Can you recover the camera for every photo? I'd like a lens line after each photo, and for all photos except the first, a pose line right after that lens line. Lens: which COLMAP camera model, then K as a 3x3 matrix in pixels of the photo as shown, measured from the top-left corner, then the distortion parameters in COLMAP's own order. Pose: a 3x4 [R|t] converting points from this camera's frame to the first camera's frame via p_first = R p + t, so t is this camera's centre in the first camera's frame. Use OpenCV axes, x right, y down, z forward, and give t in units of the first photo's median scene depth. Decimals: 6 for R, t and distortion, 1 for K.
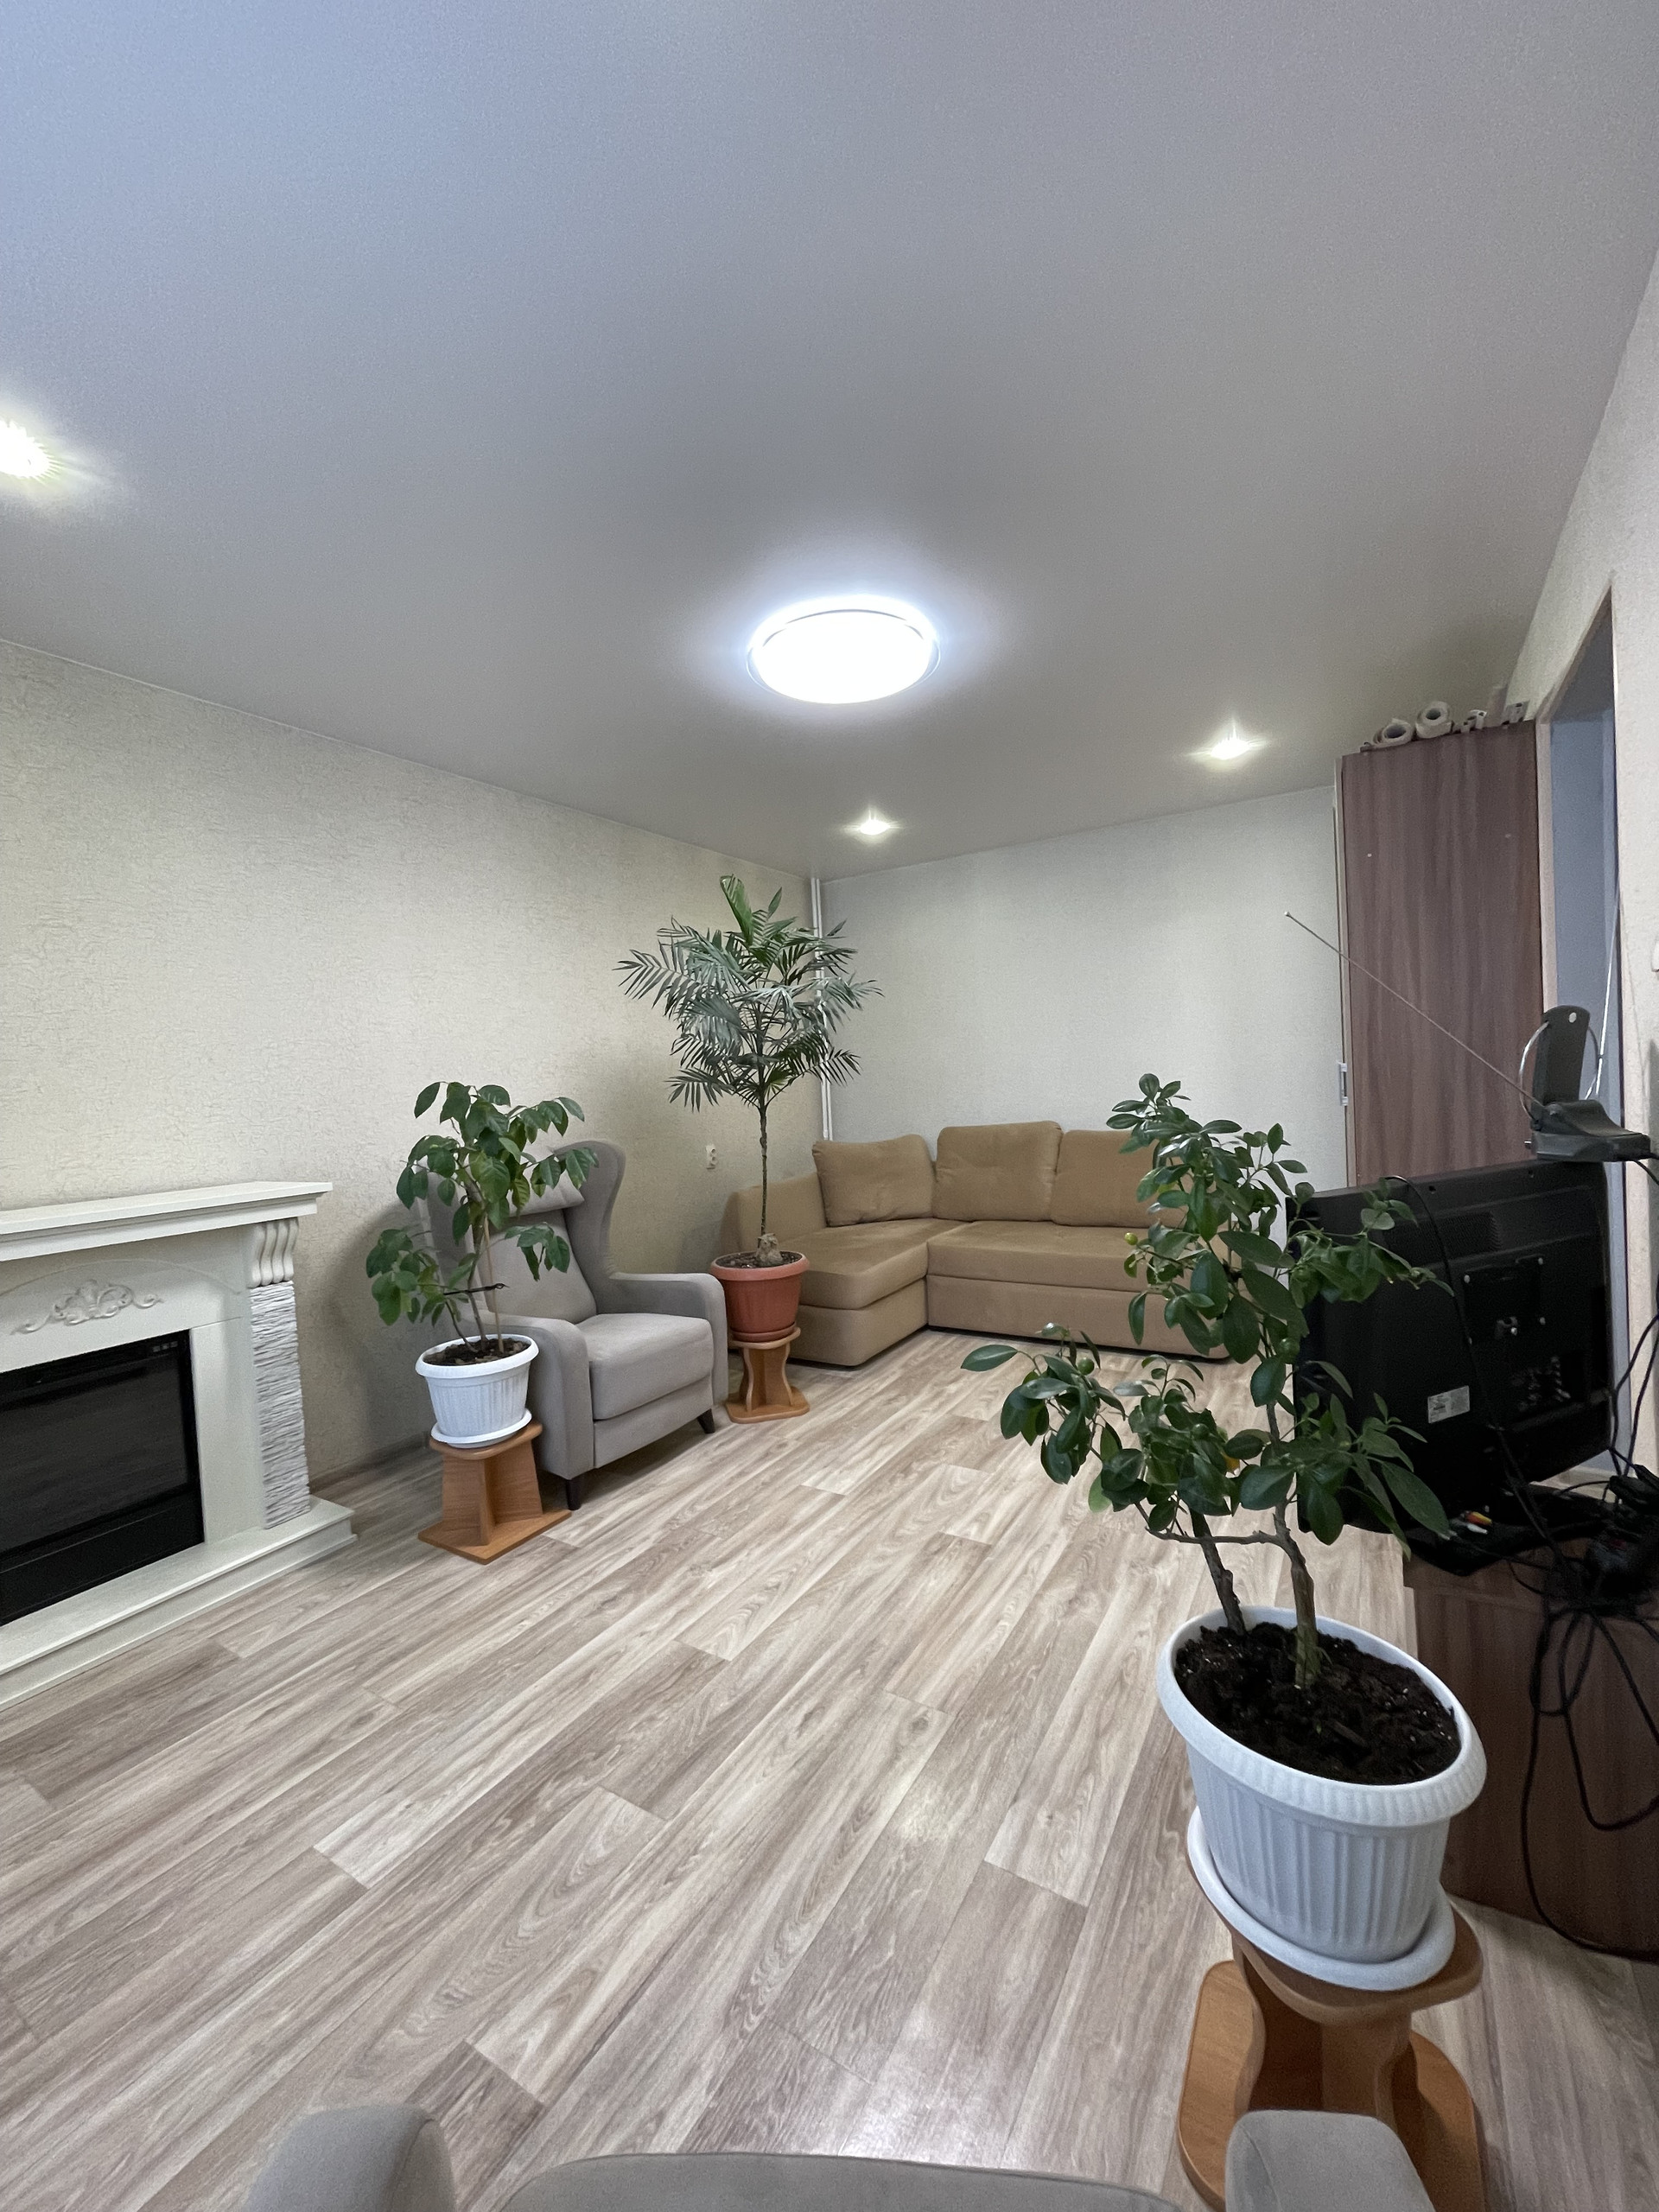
lens RADIAL K [[890.4, 0, 831.5], [0, 890.4, 1101.9], [0, 0, 1]] dist [-0.002305, 0.000685]
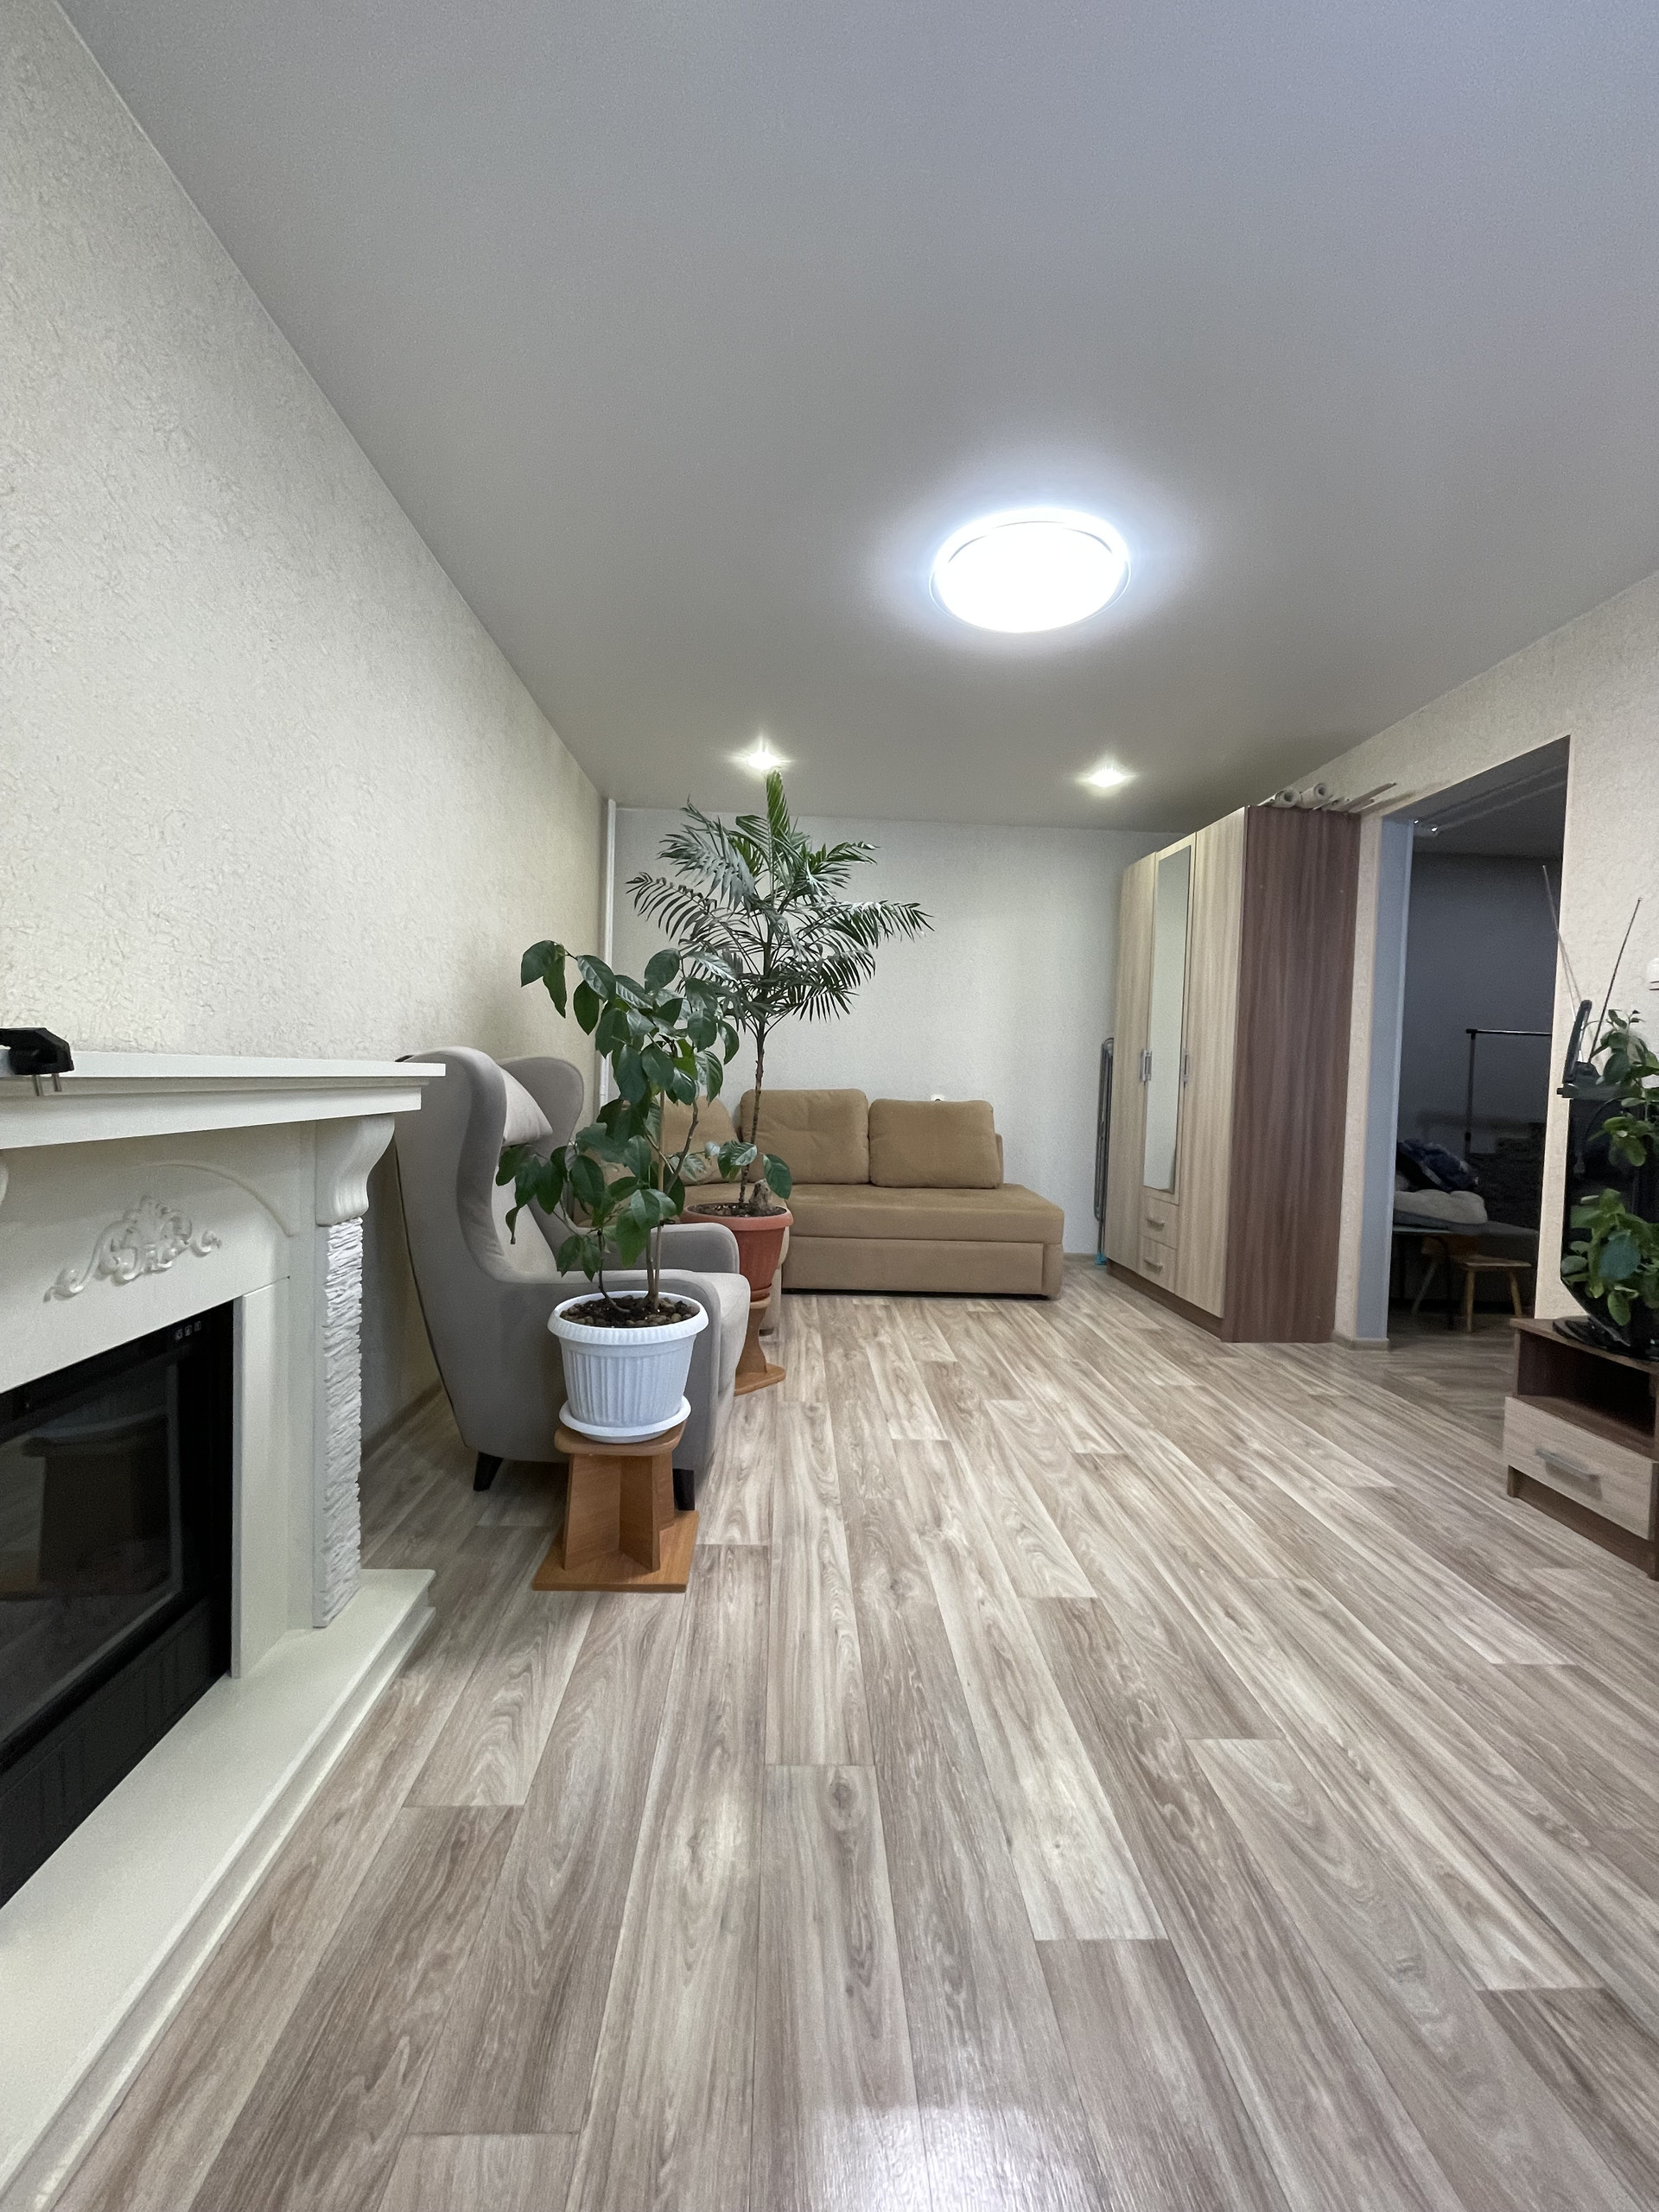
lens RADIAL K [[890.4, 0, 831.5], [0, 890.4, 1101.9], [0, 0, 1]] dist [-0.002305, 0.000685]
pose [[0.821232, 0.063408, 0.567060, -0.734623], [-0.063715, 0.997782, -0.019296, 0.118101], [-0.567026, -0.020283, 0.823450, 0.324754]]
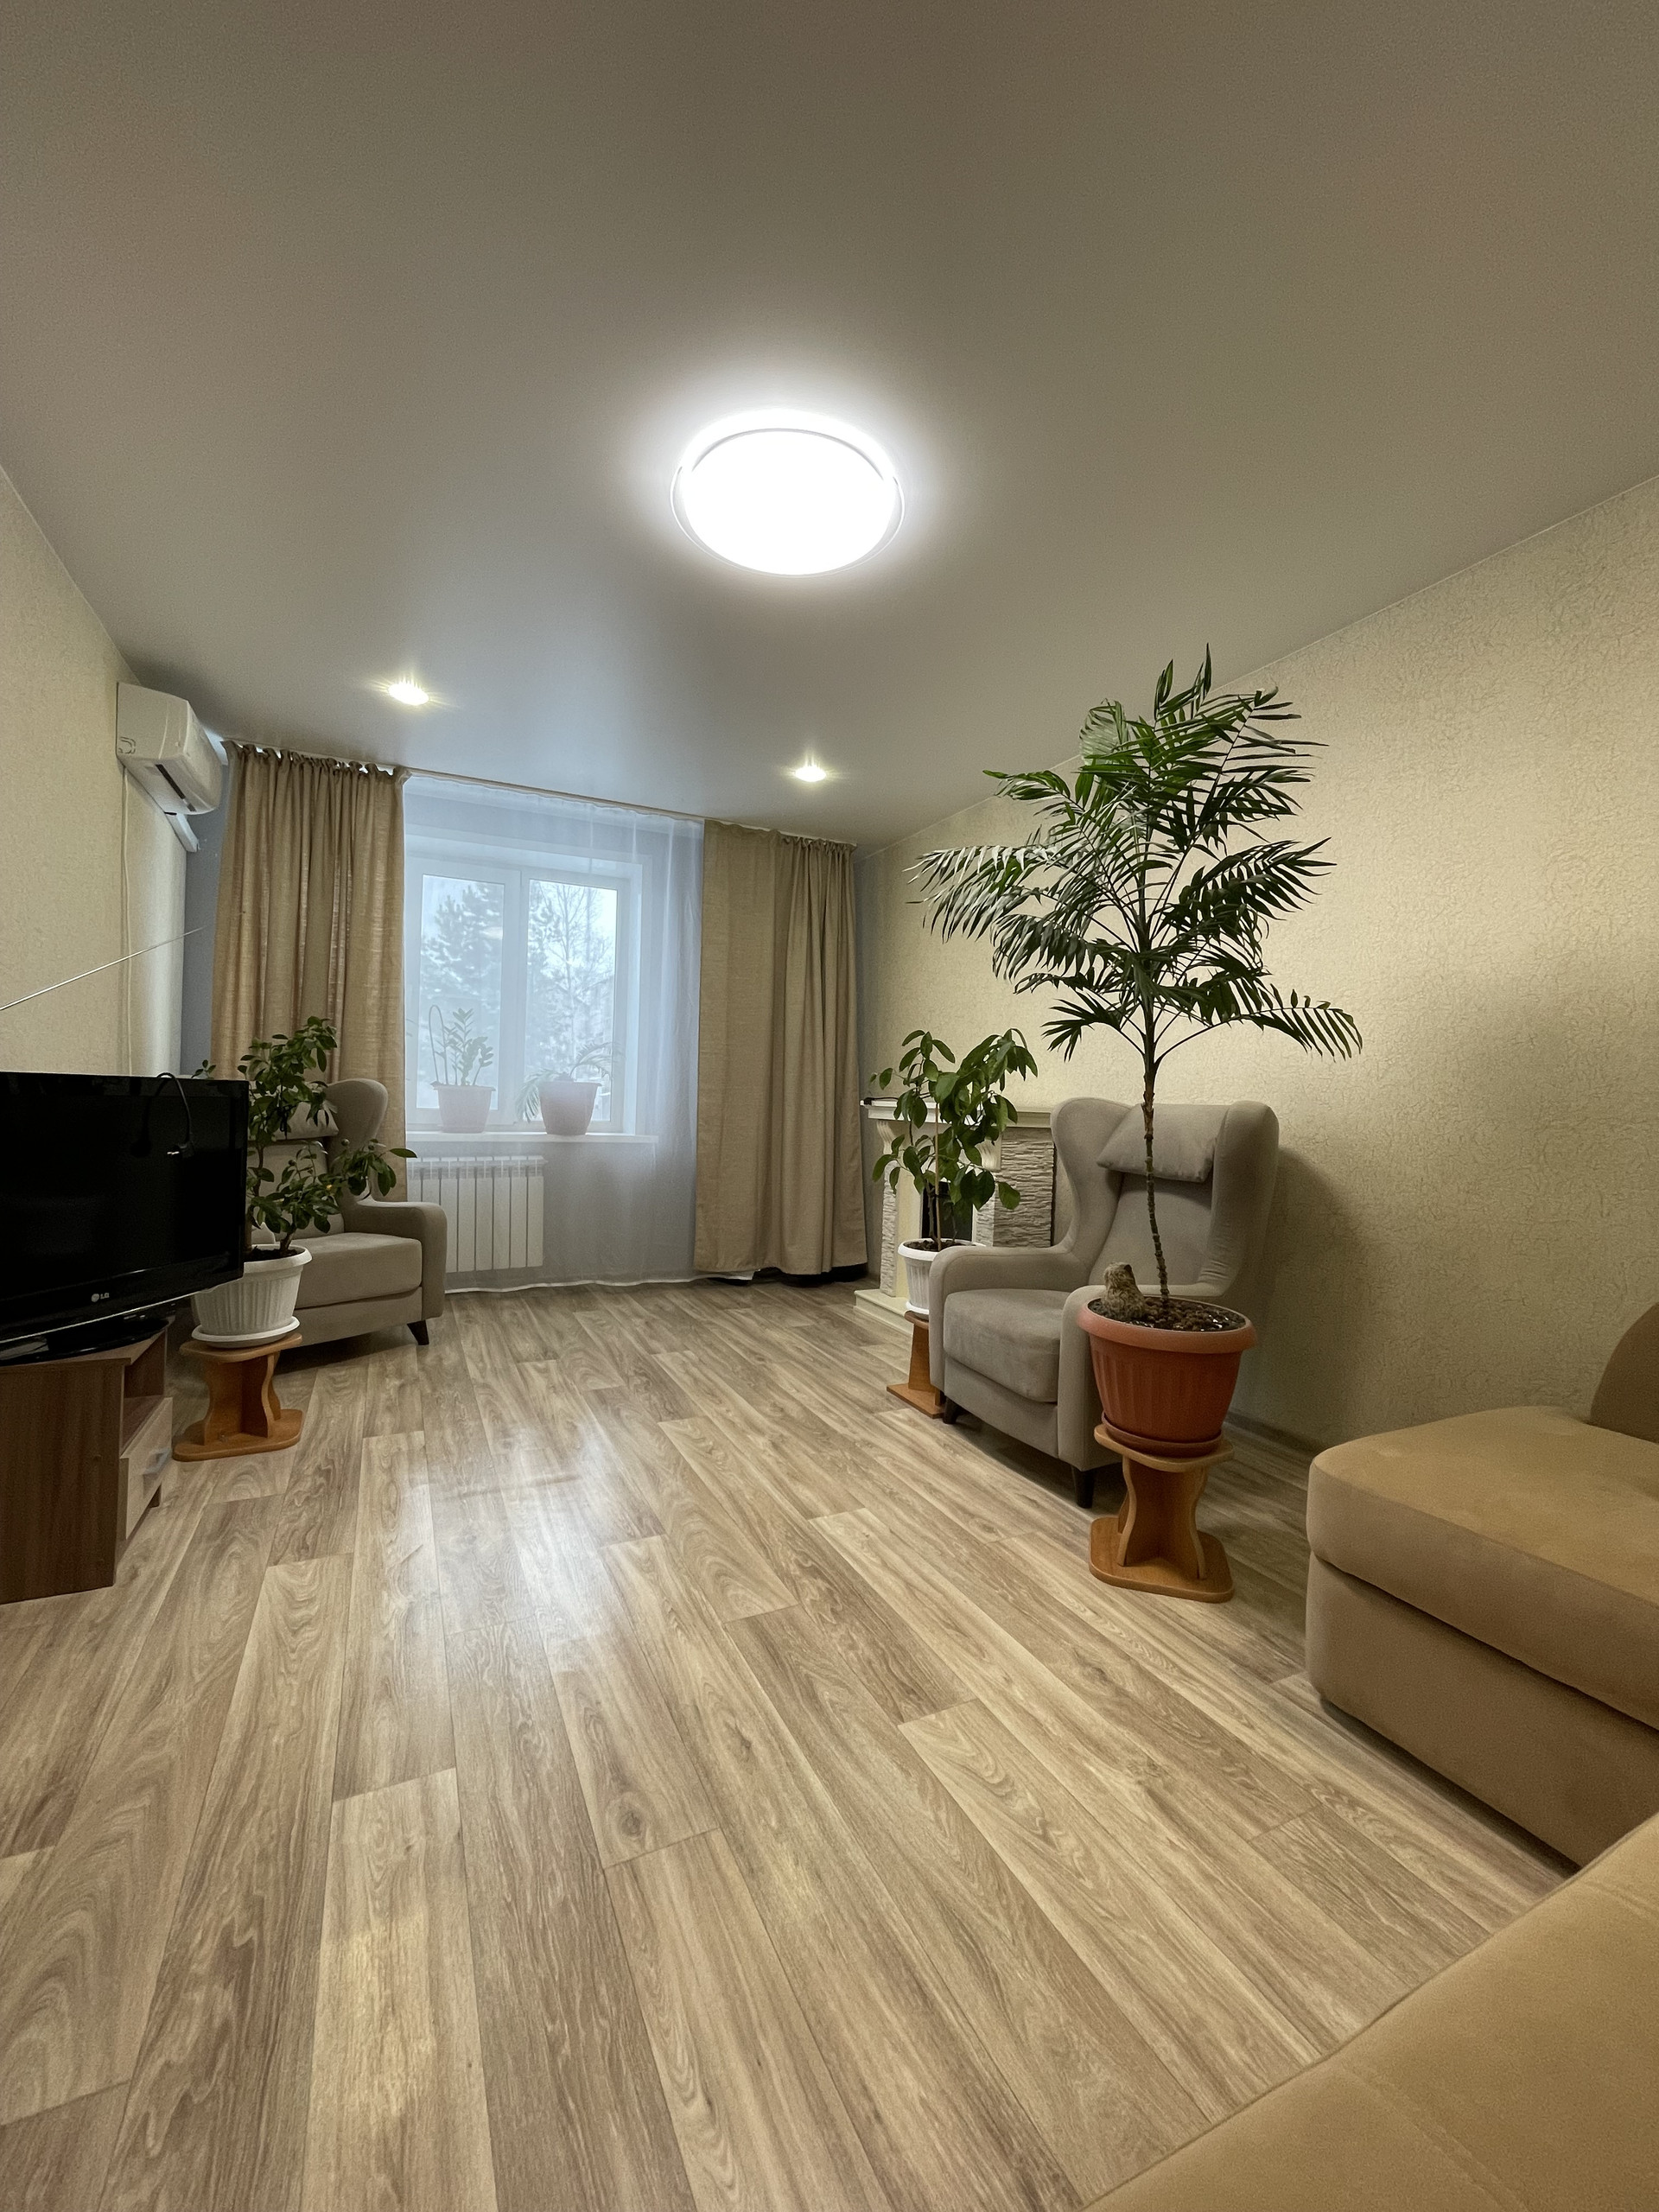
lens RADIAL K [[890.6, 0, 829.5], [0, 890.6, 1106.0], [0, 0, 1]] dist [-0.014700, 0.000022]
pose [[-0.533318, 0.042542, -0.844844, 0.763470], [-0.022264, 0.997683, 0.064292, 0.009965], [0.845622, 0.053097, -0.531135, 1.607501]]
